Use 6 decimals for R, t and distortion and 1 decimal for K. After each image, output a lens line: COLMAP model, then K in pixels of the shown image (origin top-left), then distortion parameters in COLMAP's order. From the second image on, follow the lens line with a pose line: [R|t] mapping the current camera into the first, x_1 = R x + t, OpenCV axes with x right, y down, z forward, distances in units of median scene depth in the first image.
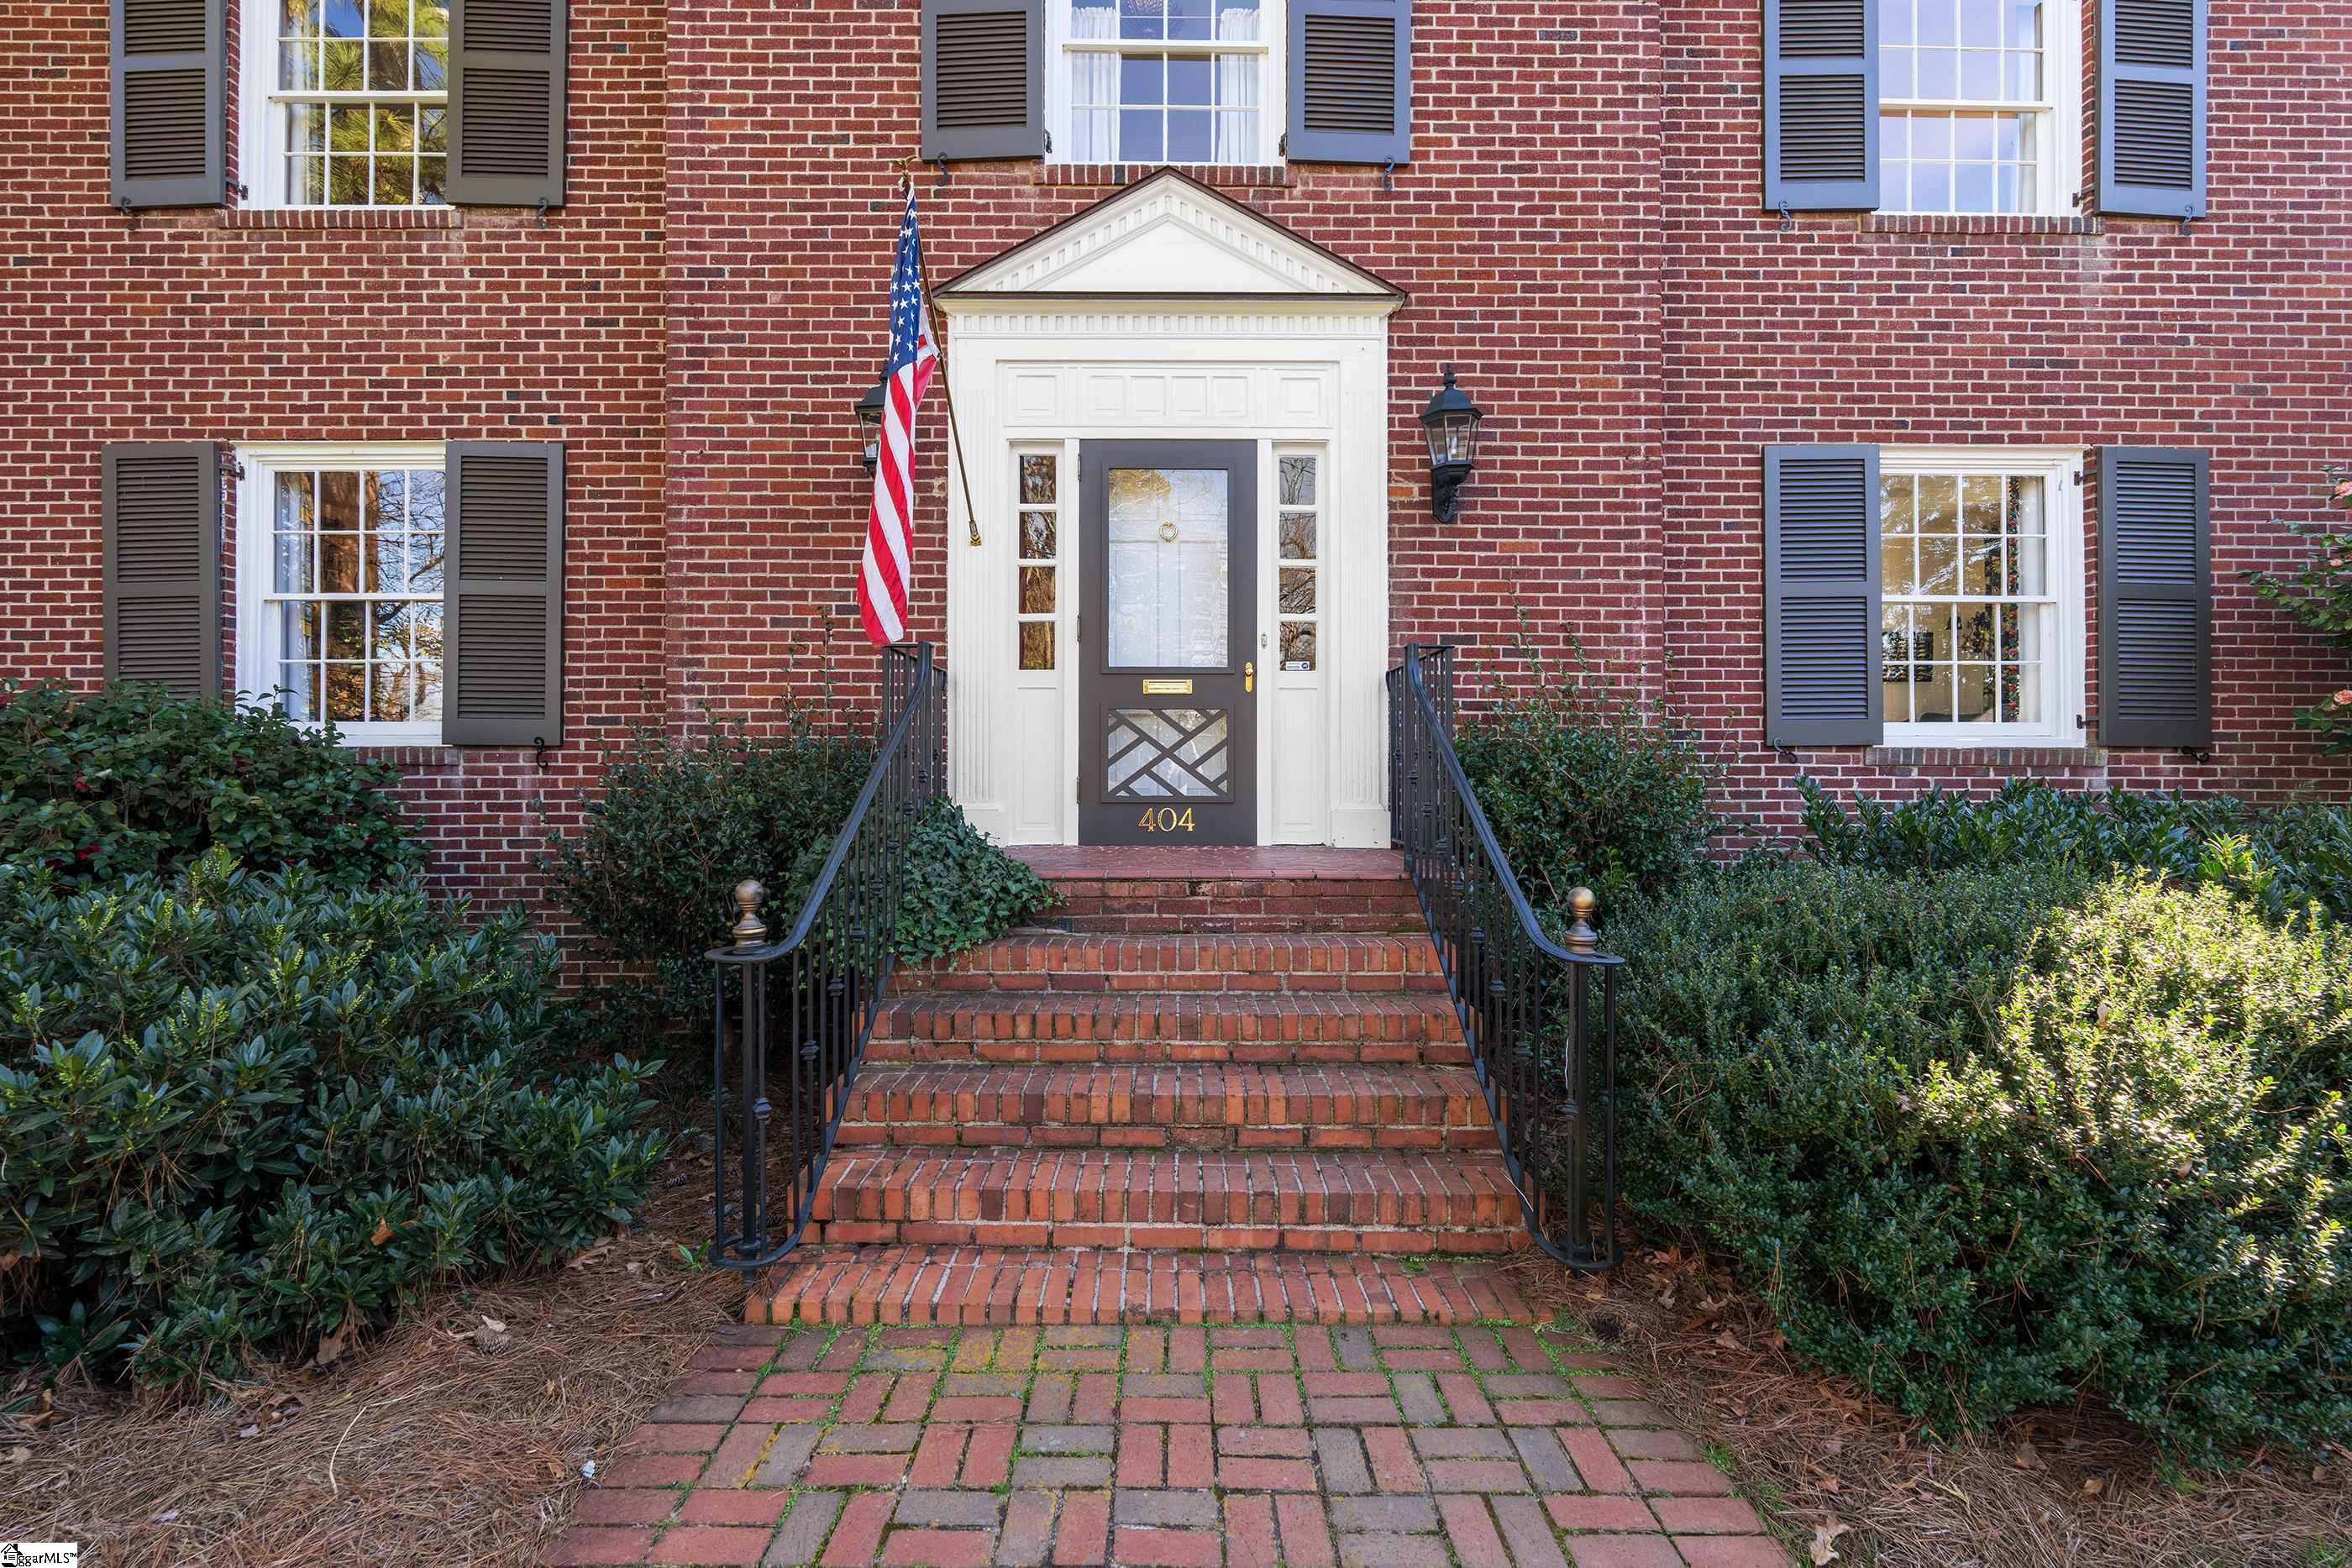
lens RADIAL K [[1030.8, 0, 1175.1], [0, 1030.8, 771.2], [0, 0, 1]] dist [0.004268, 0.000239]
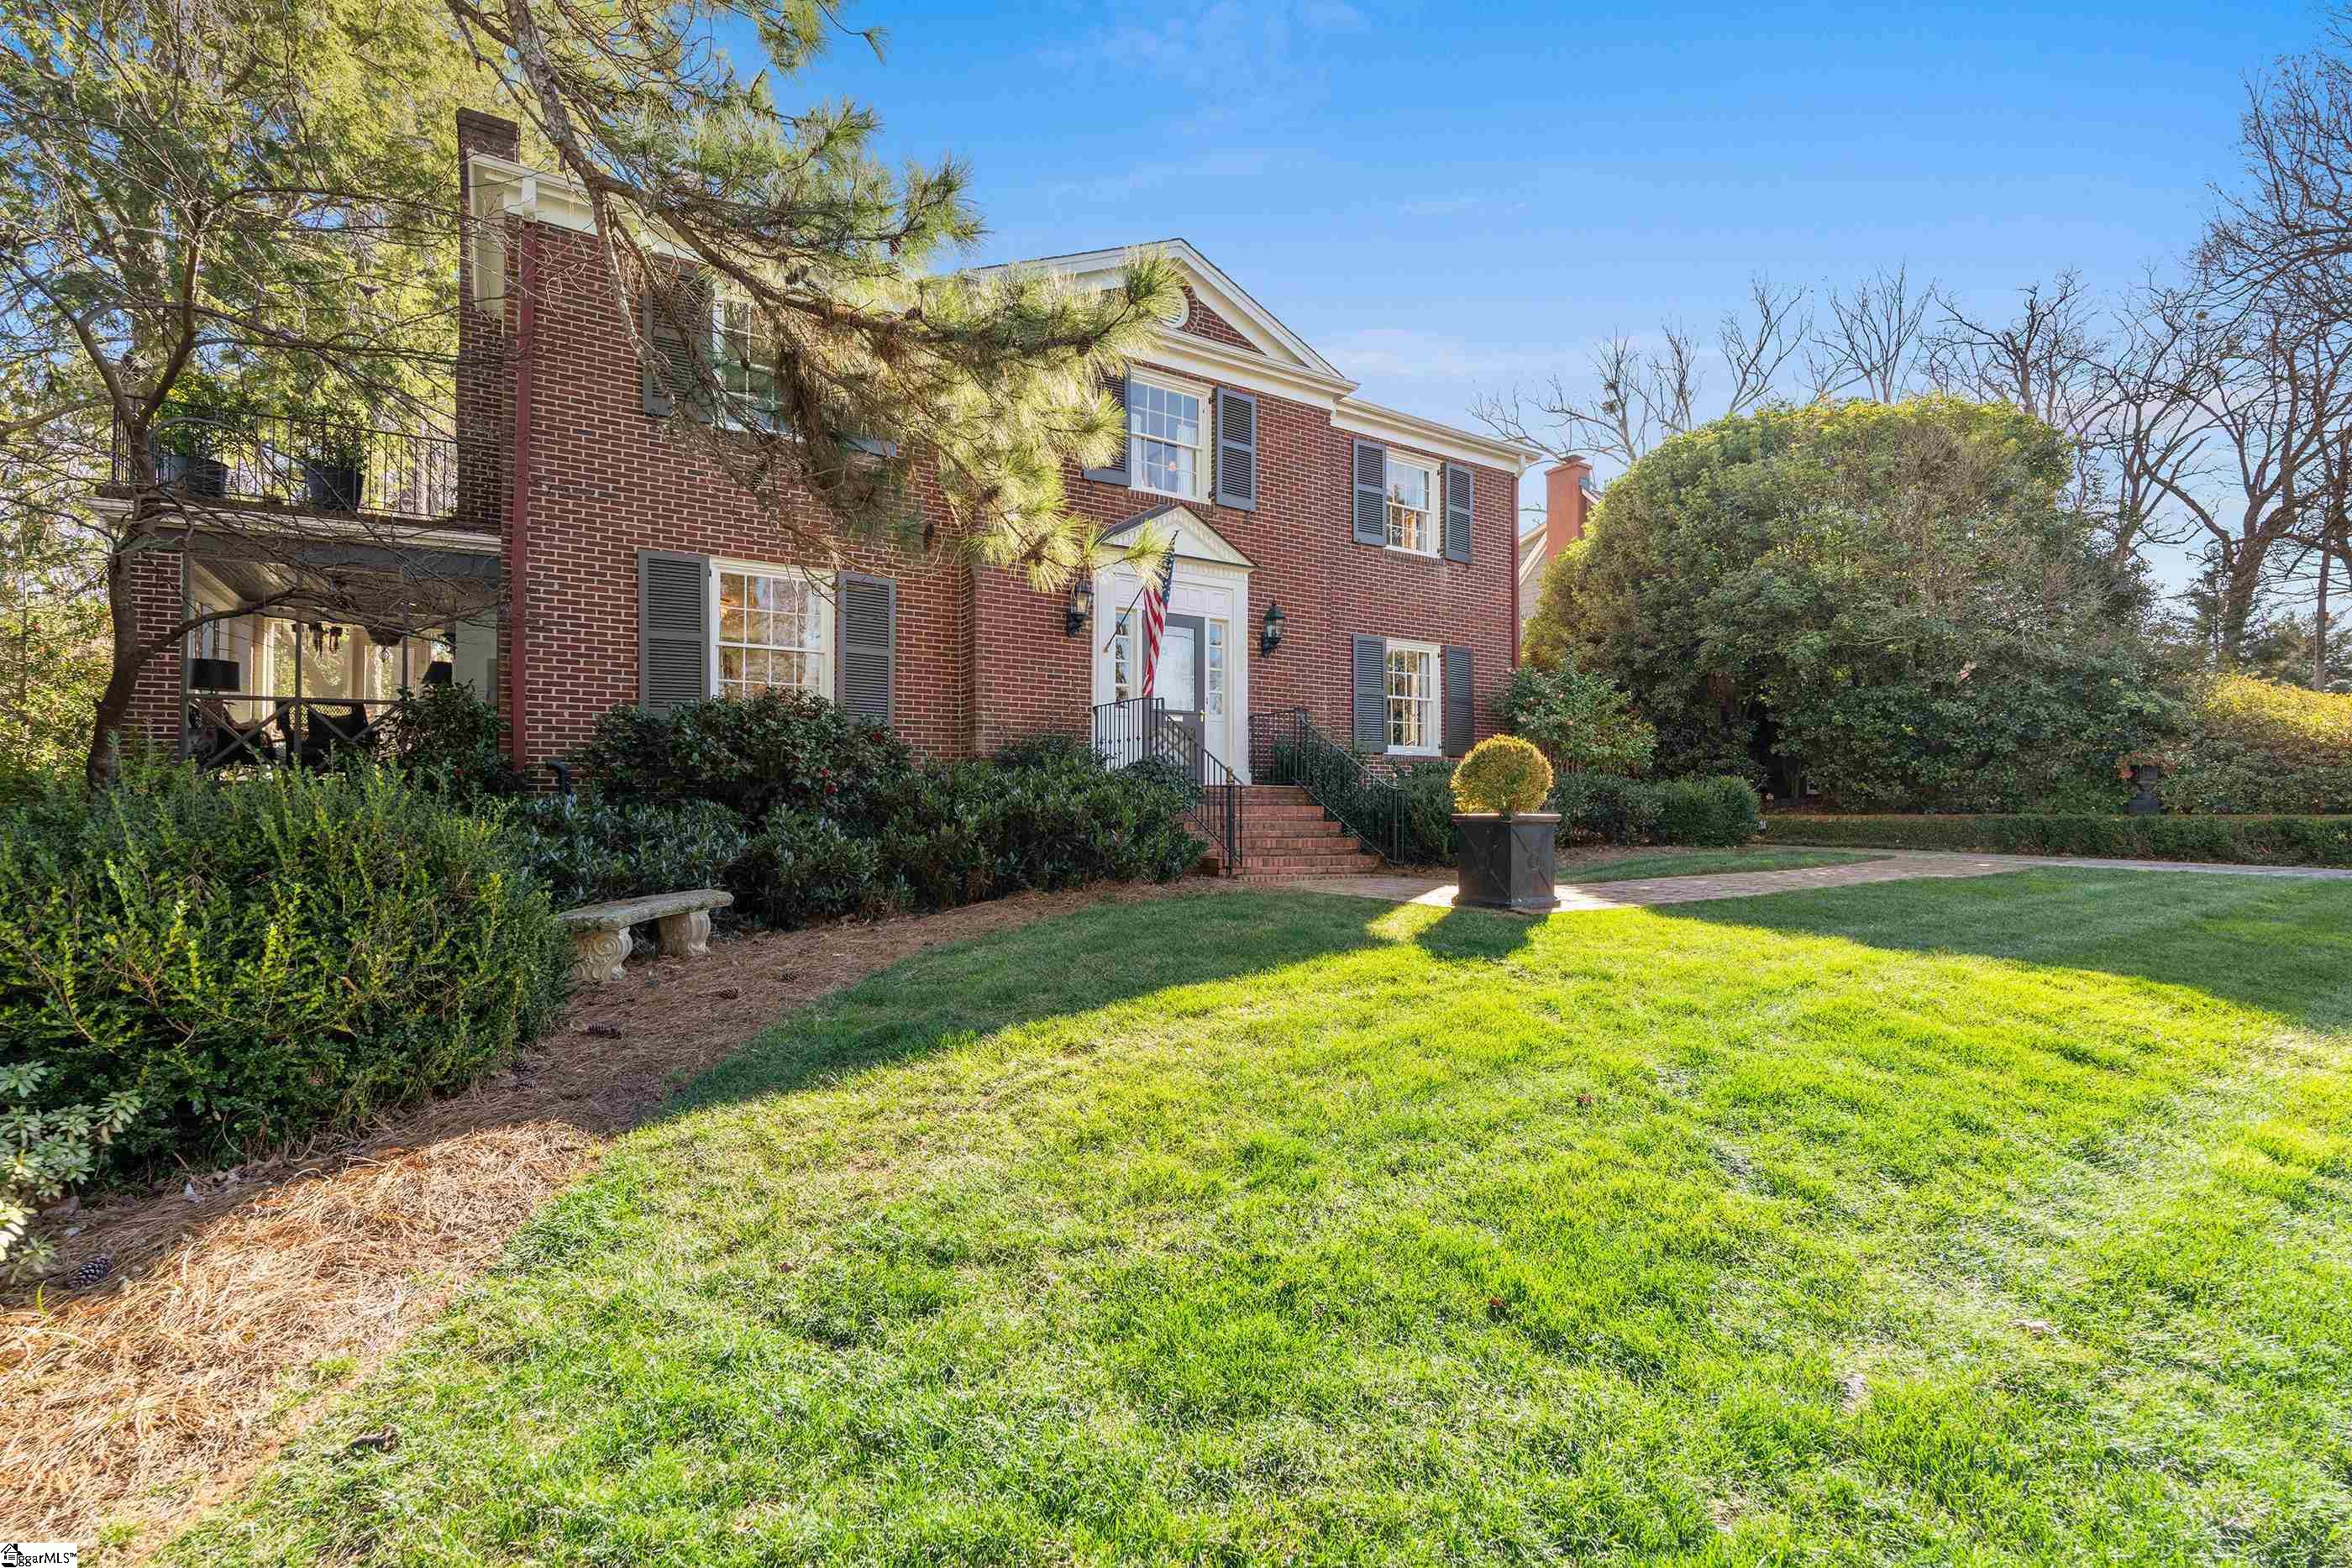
lens RADIAL K [[1030.8, 0, 1174.9], [0, 1030.8, 797.4], [0, 0, 1]] dist [0.004268, 0.000239]
pose [[0.845217, 0.005214, 0.534397, -1.255211], [-0.003077, 0.999983, -0.004889, 0.108535], [-0.534414, 0.002488, 0.845219, -0.986334]]
